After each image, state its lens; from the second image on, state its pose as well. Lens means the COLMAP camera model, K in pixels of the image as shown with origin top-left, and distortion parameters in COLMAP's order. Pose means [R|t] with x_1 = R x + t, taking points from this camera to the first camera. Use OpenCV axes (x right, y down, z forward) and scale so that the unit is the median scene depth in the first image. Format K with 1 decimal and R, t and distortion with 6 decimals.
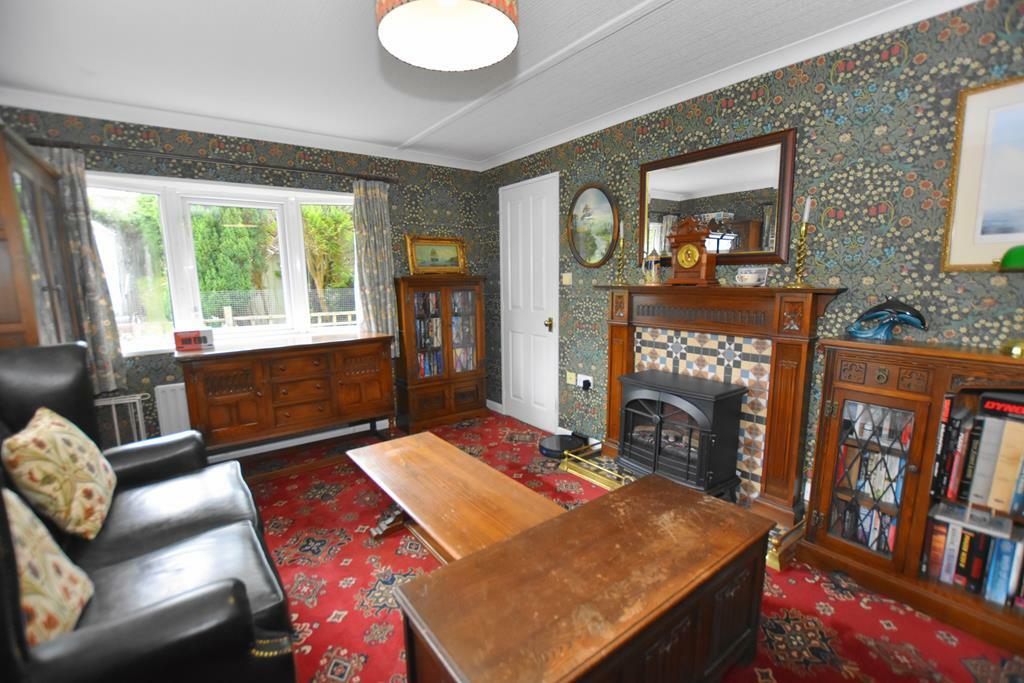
lens RADIAL K [[443.7, 0, 514.0], [0, 443.7, 355.9], [0, 0, 1]] dist [-0.002758, -0.000431]
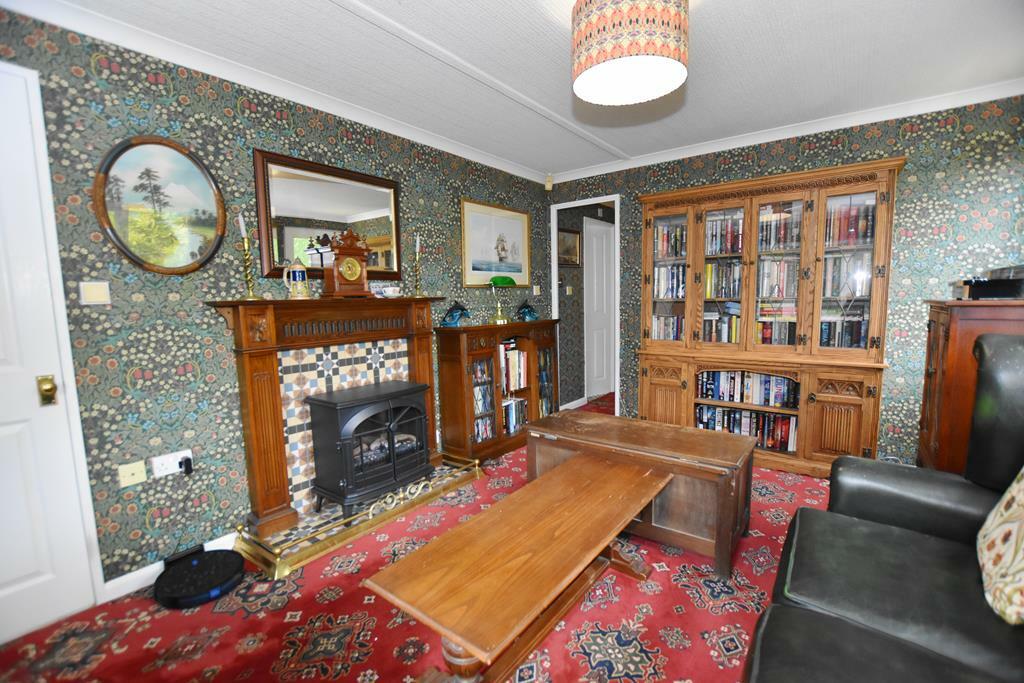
lens RADIAL K [[448.9, 0, 523.4], [0, 448.9, 343.0], [0, 0, 1]] dist [-0.021573, -0.000340]
pose [[-0.263288, -0.103445, 0.959155, -0.602114], [0.172095, 0.973251, 0.152206, -0.127235], [-0.949243, 0.205140, -0.238443, 0.771706]]
